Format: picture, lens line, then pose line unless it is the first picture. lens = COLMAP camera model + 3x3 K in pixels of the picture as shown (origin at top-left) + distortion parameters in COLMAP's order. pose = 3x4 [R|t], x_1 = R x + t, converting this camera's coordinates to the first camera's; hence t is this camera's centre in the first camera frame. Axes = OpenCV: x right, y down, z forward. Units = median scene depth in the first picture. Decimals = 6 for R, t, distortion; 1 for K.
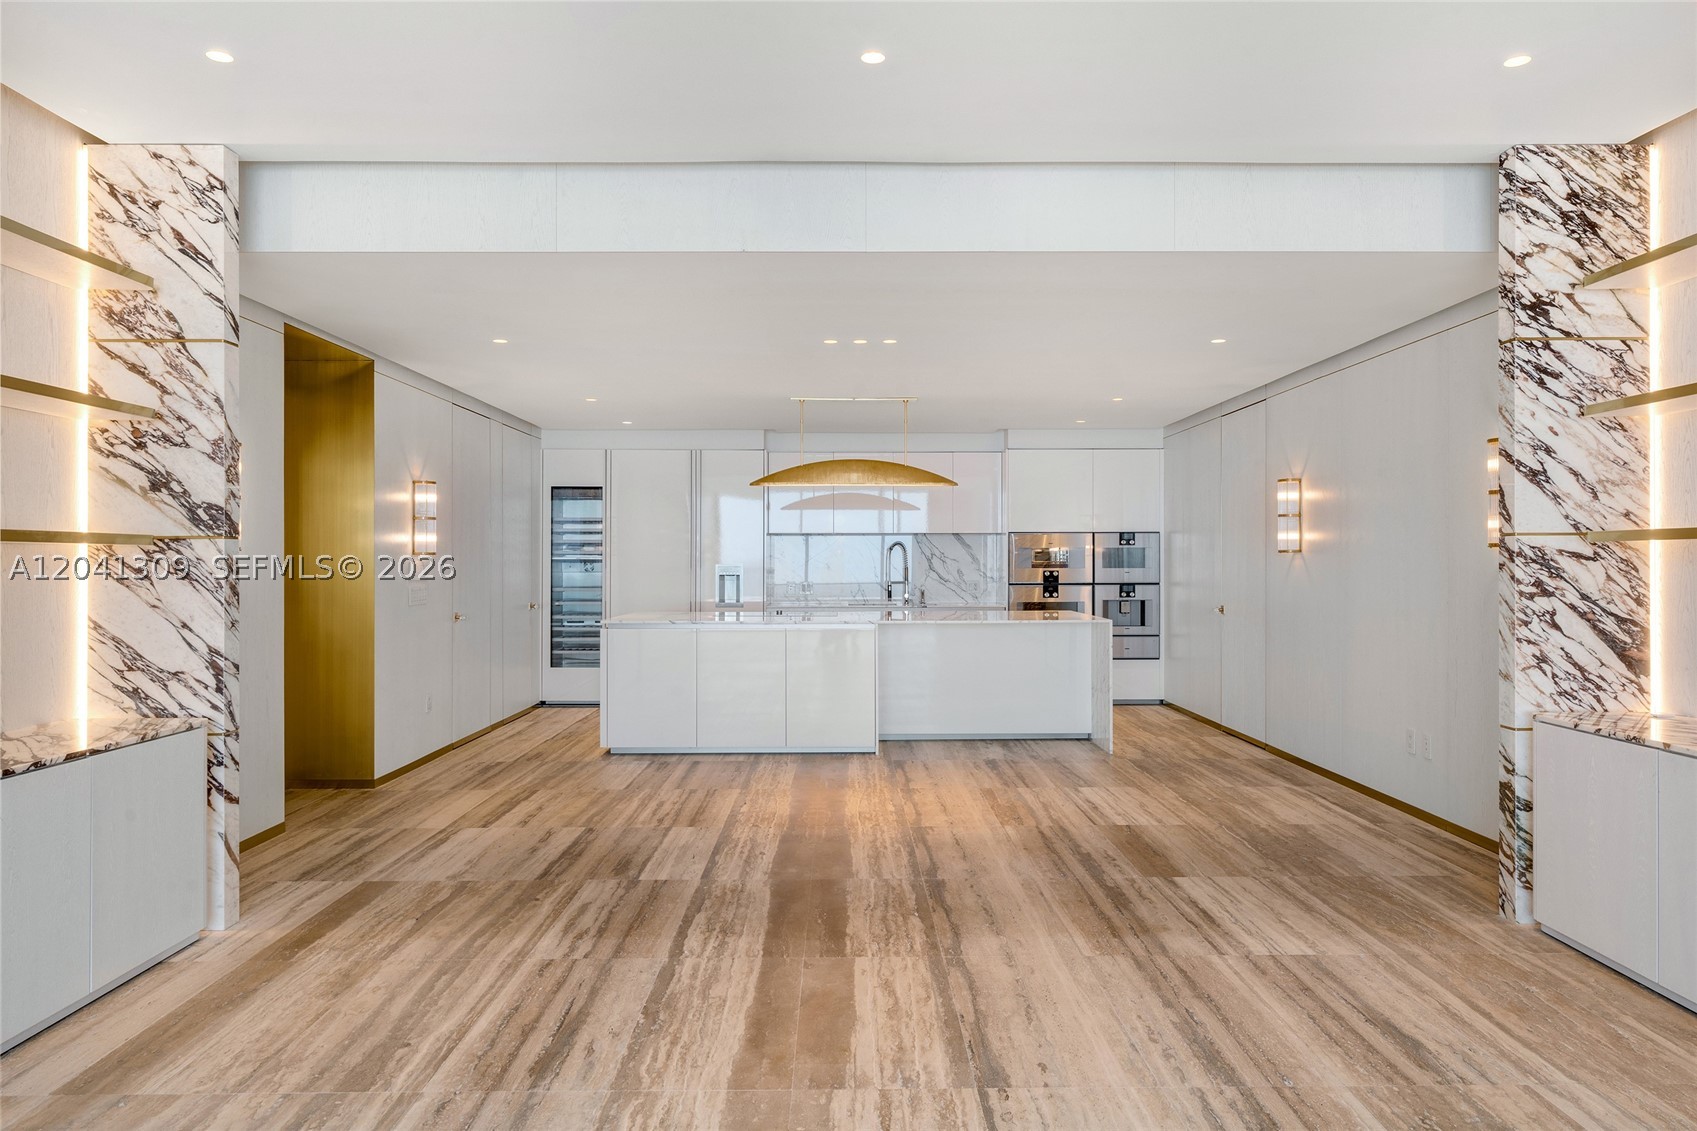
lens RADIAL K [[1108.4, 0, 848.5], [0, 1108.4, 565.5], [0, 0, 1]] dist [0.001190, -0.000596]
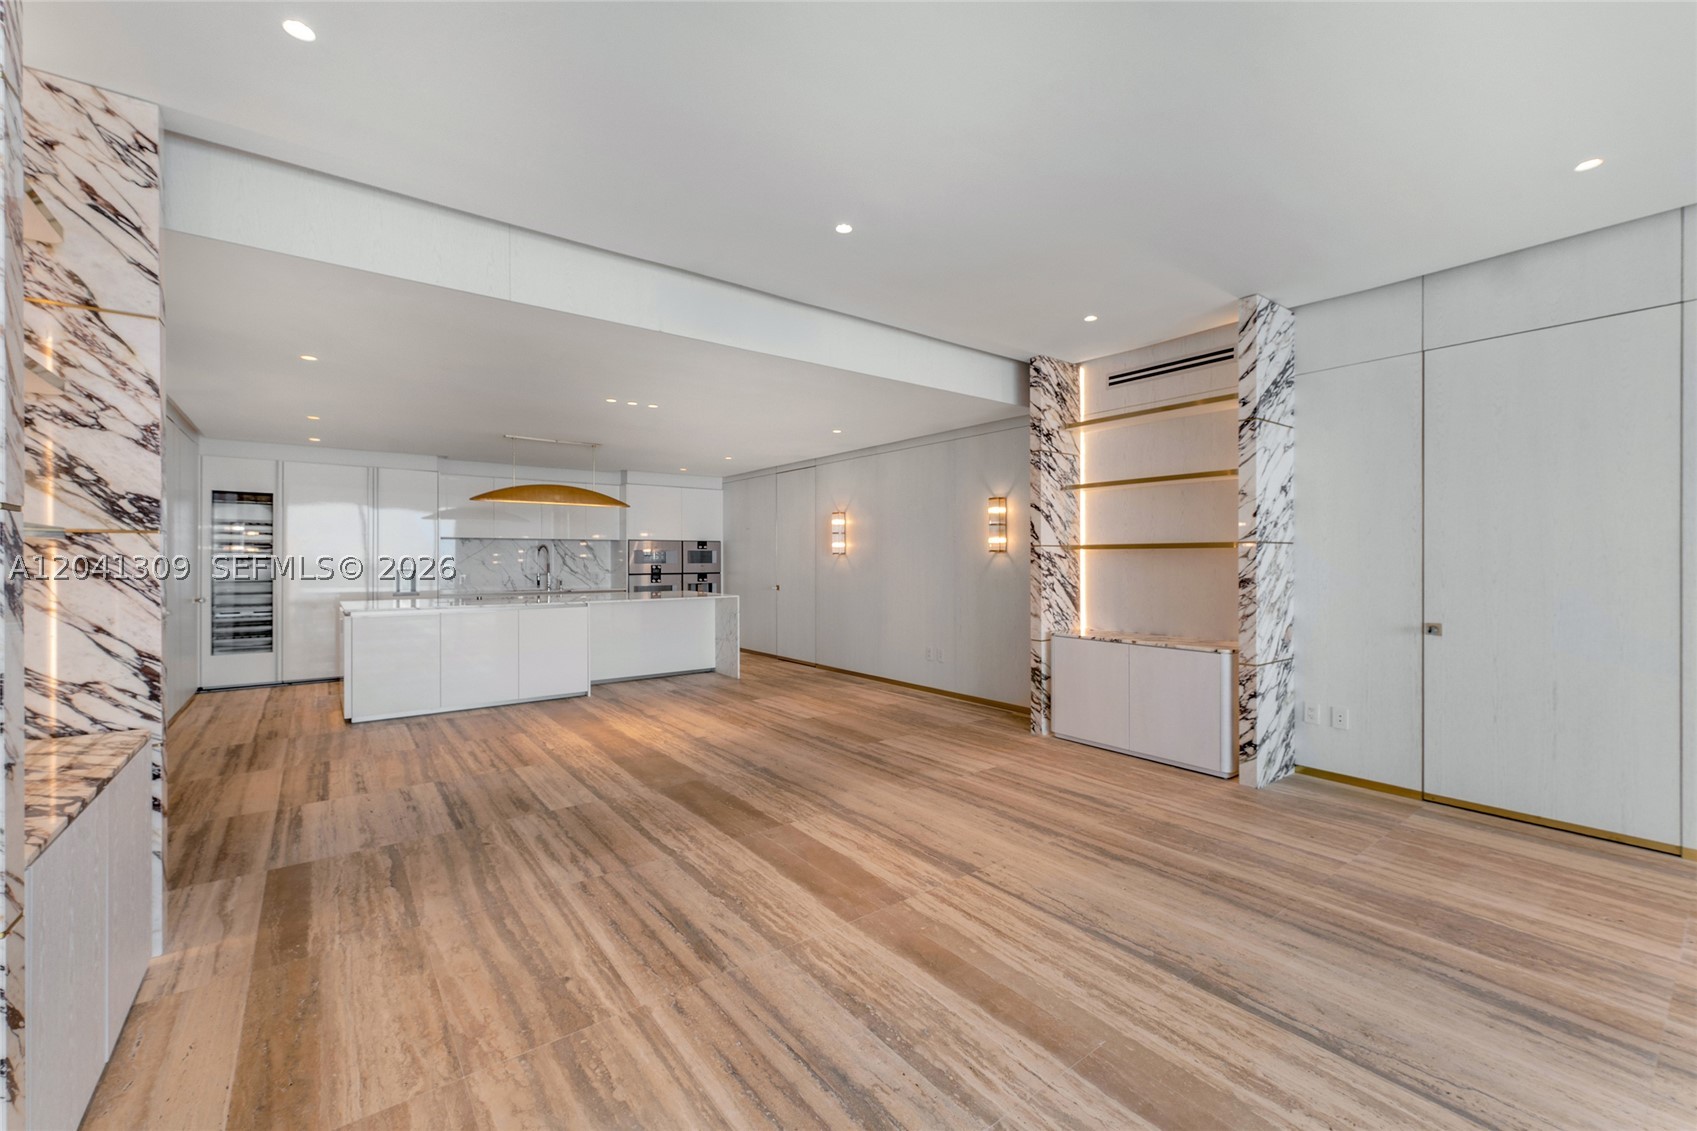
lens RADIAL K [[691.9, 0, 848.5], [0, 691.9, 565.5], [0, 0, 1]] dist [0.004521, 0.000125]
pose [[0.800381, -0.004815, 0.599472, -0.431600], [0.001744, 0.999982, 0.005703, 0.000319], [-0.599489, -0.003520, 0.800375, 0.183071]]
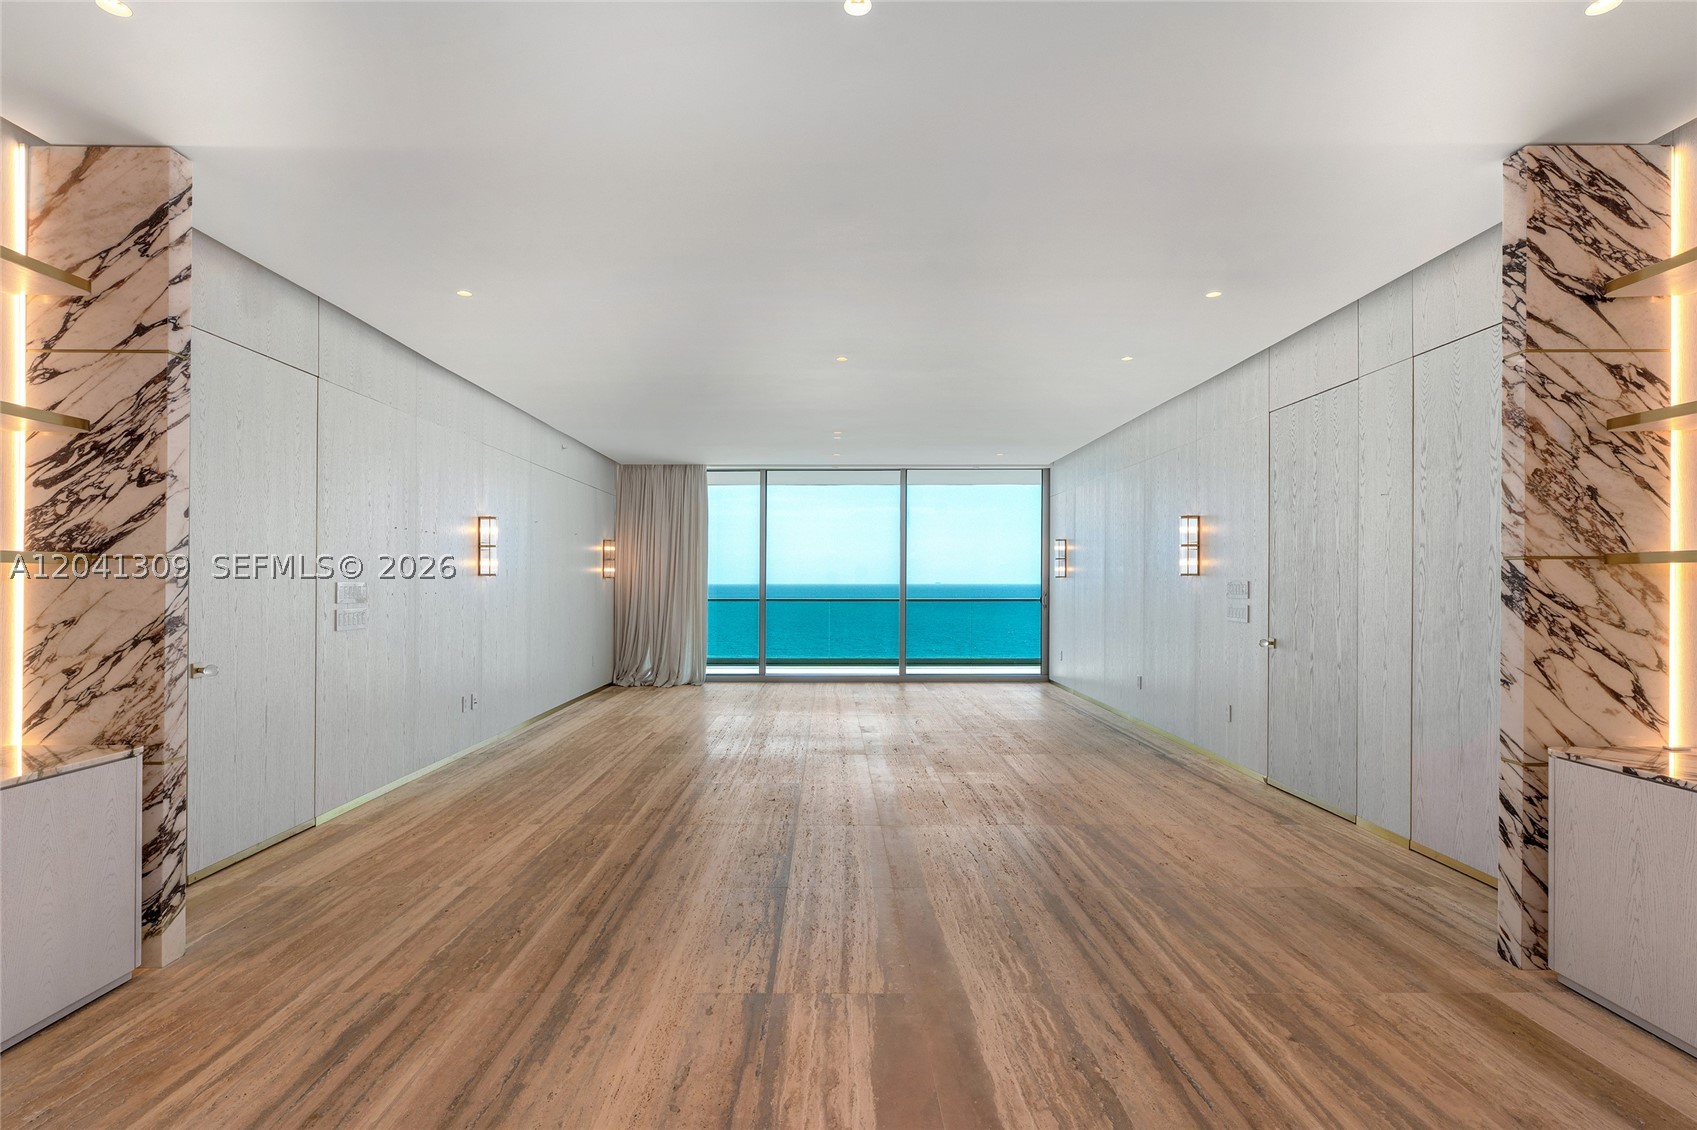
lens RADIAL K [[825.4, 0, 836.7], [0, 825.4, 579.3], [0, 0, 1]] dist [-0.000241, 0.000076]
pose [[-0.999998, 0.001653, -0.000562, 0.027191], [0.001653, 0.999999, -0.000289, -0.005710], [0.000562, -0.000290, -1.000000, 1.300763]]
